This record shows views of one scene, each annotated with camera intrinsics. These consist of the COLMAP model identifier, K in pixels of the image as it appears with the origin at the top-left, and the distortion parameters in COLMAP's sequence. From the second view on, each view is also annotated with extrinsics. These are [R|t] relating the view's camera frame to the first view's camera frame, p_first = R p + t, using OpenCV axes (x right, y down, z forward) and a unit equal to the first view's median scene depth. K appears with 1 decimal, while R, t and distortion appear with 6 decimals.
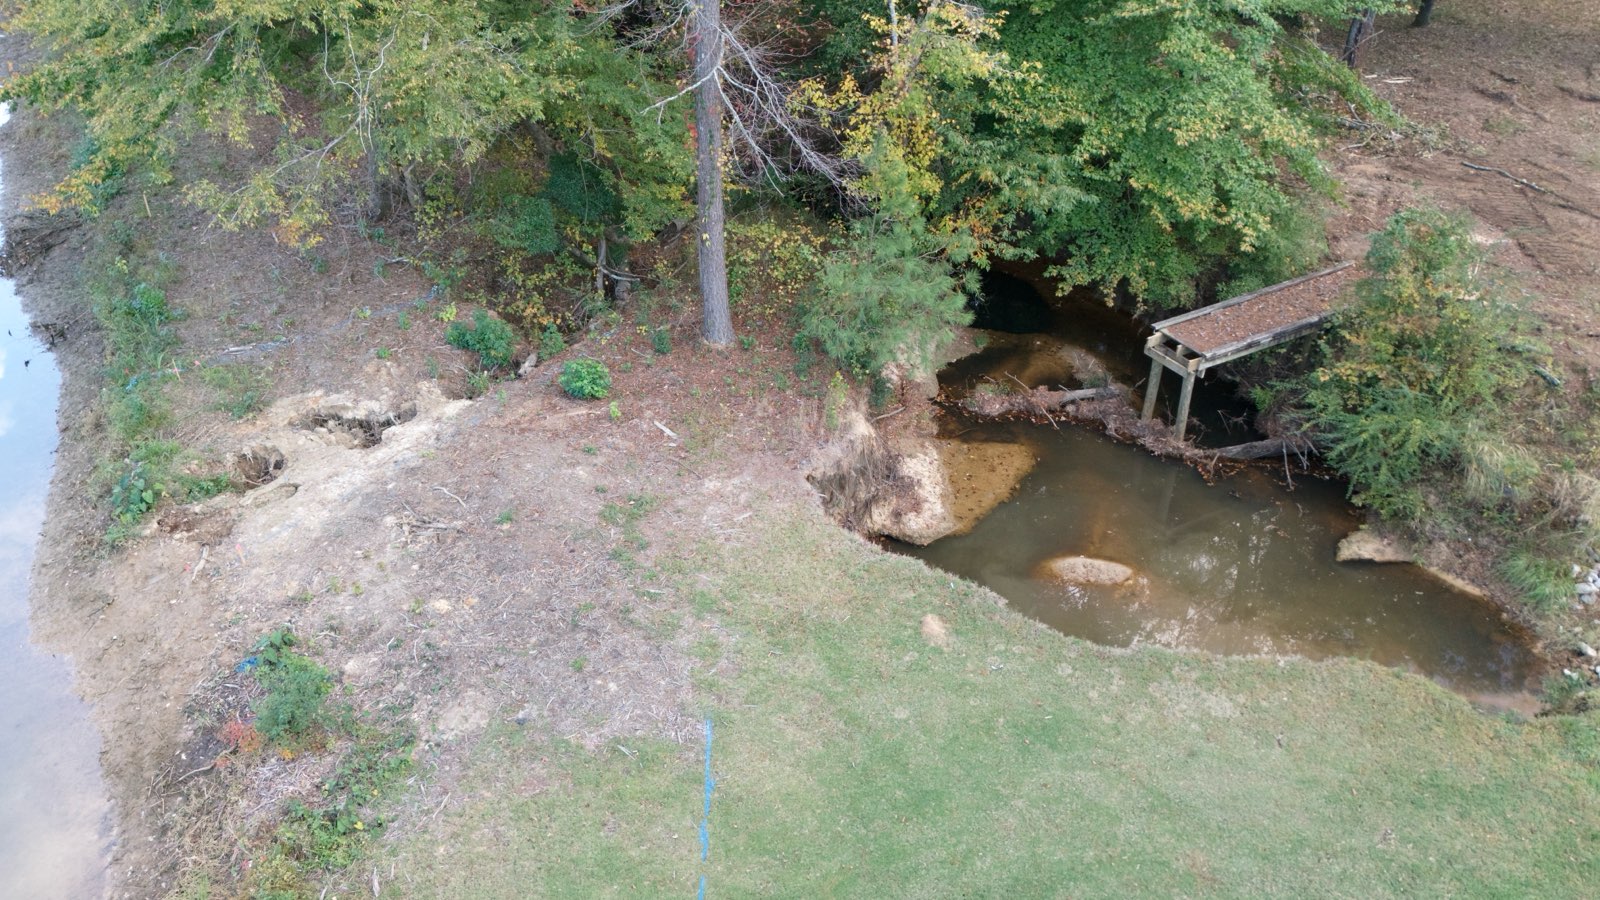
lens RADIAL K [[1167.5, 0, 803.9], [0, 1167.5, 450.5], [0, 0, 1]] dist [0.061933, -0.045556]
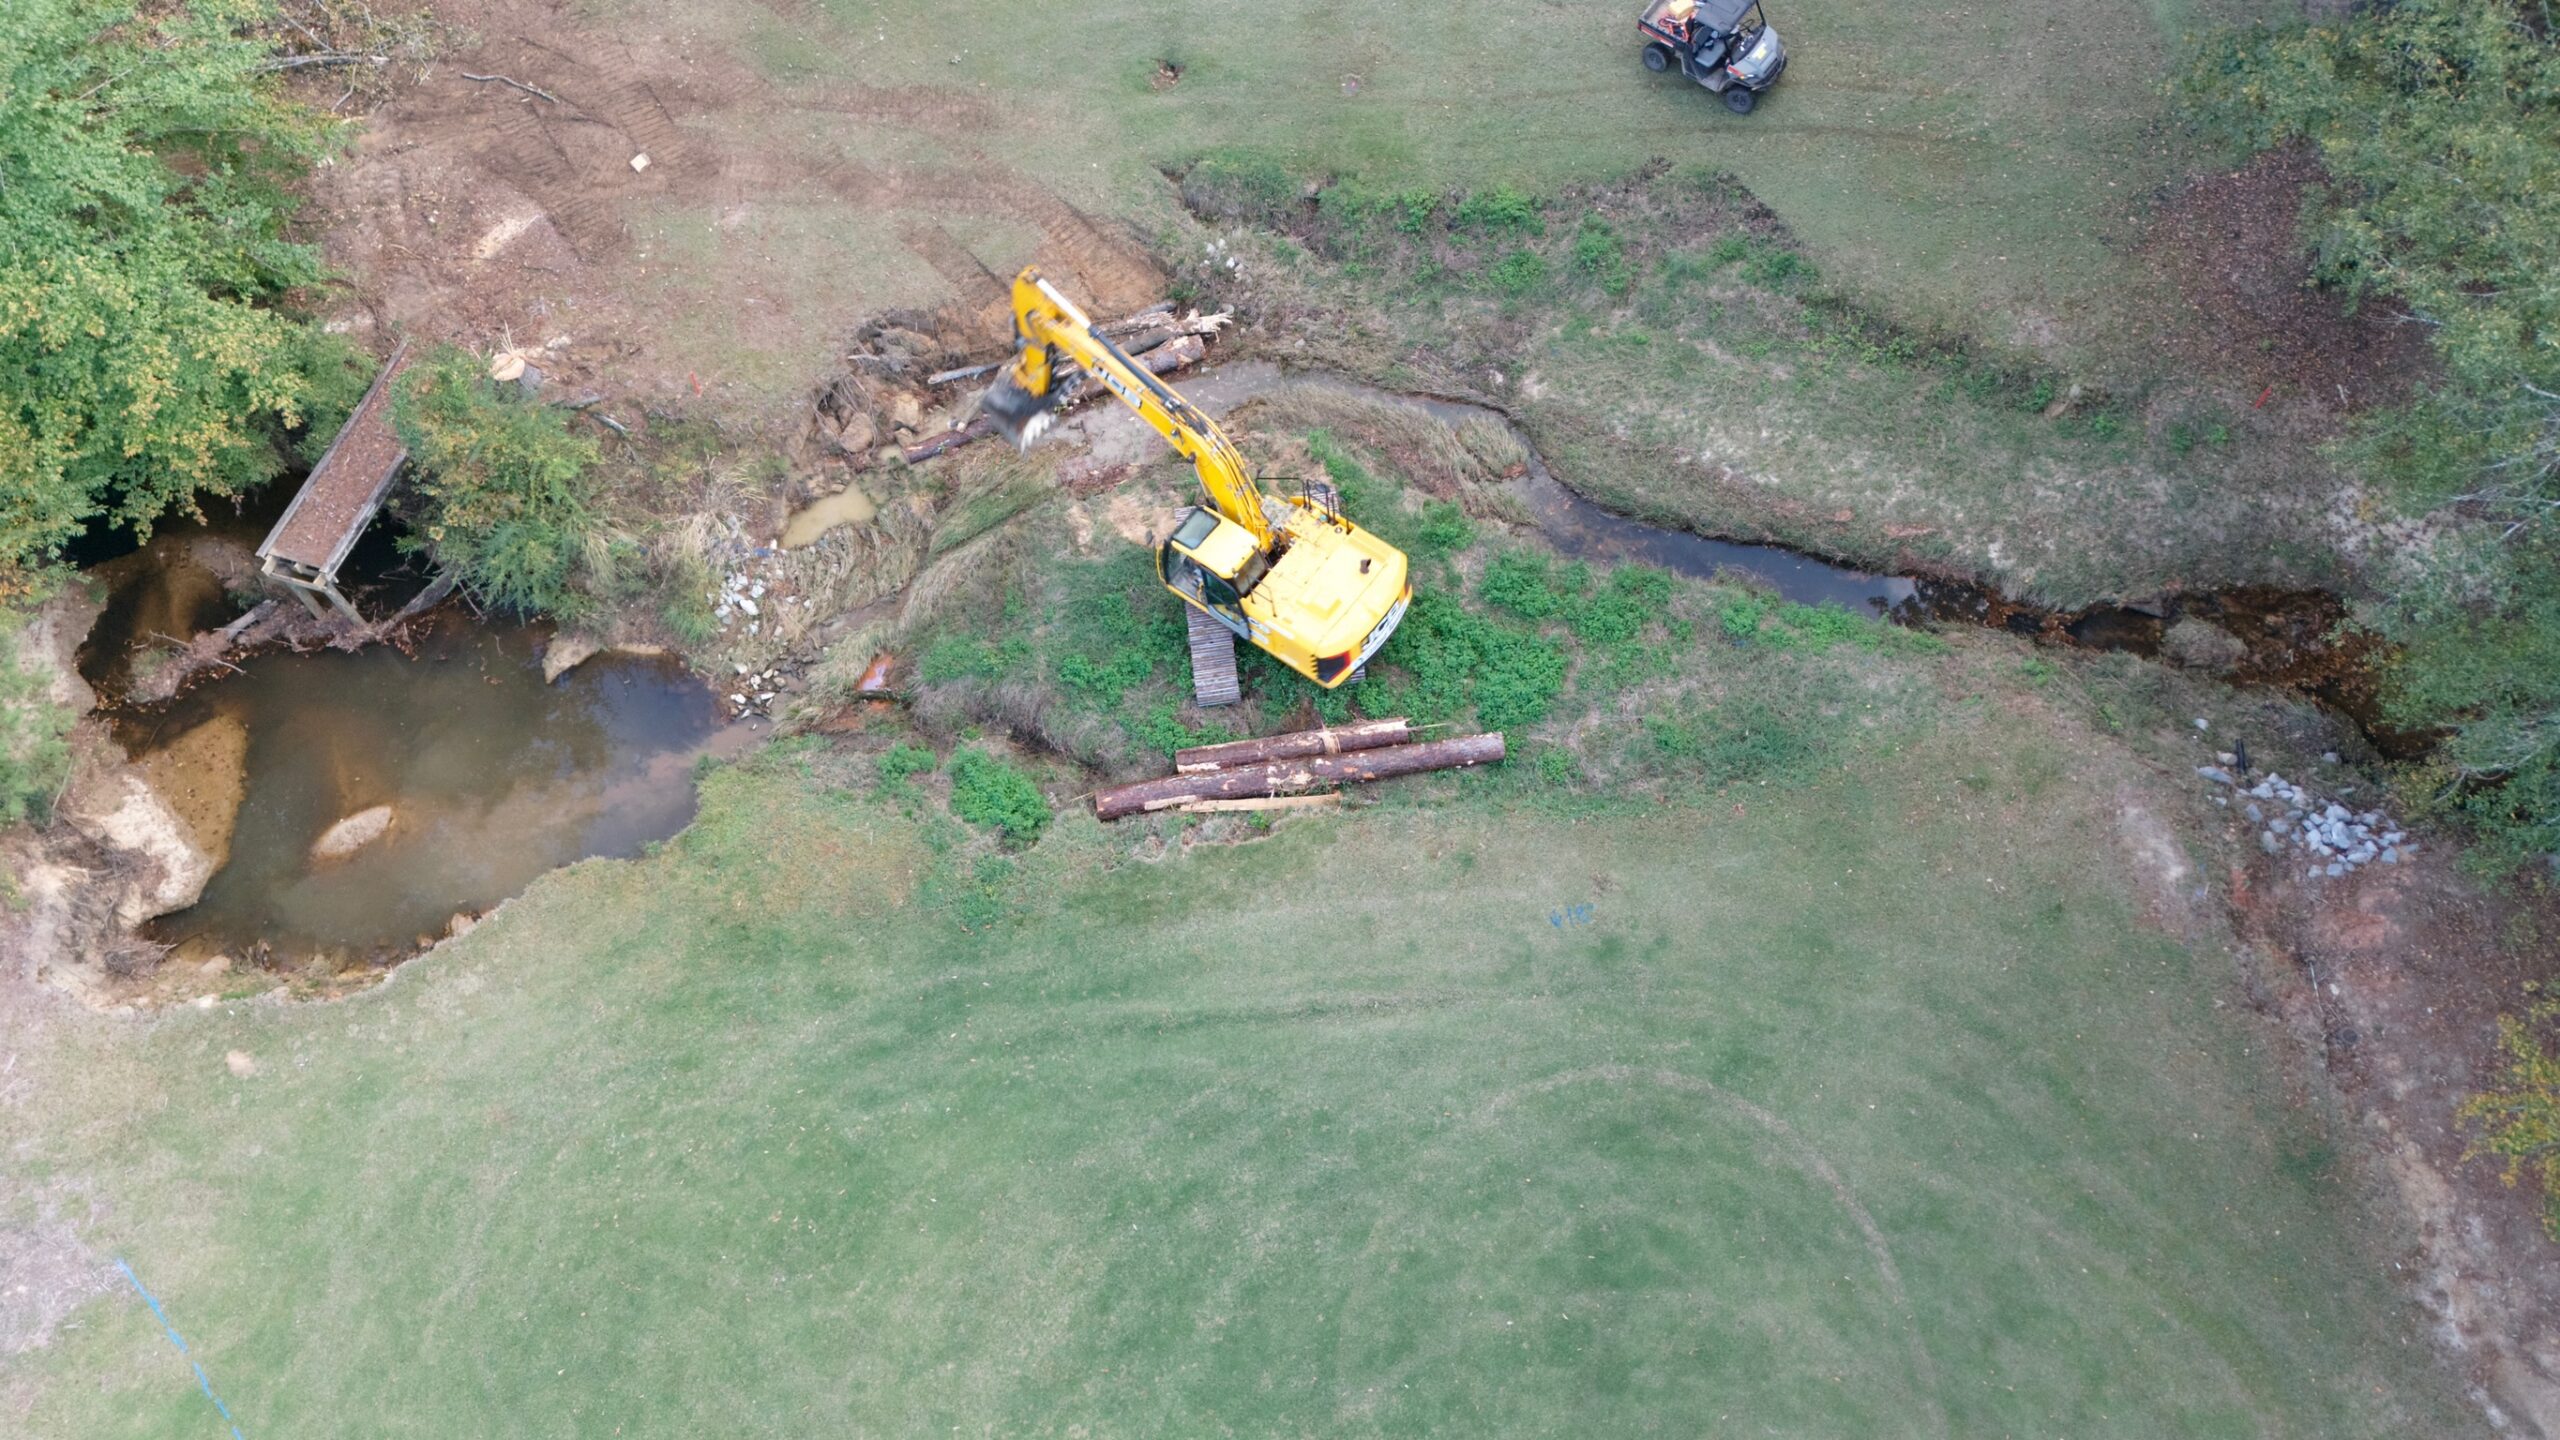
lens RADIAL K [[1868.0, 0, 1283.5], [0, 1868.0, 726.3], [0, 0, 1]] dist [0.061933, -0.045556]
pose [[0.725131, -0.605170, 0.328564, 0.313180], [0.388872, 0.753652, 0.529893, -0.497367], [-0.568298, -0.256473, 0.781830, -0.723176]]
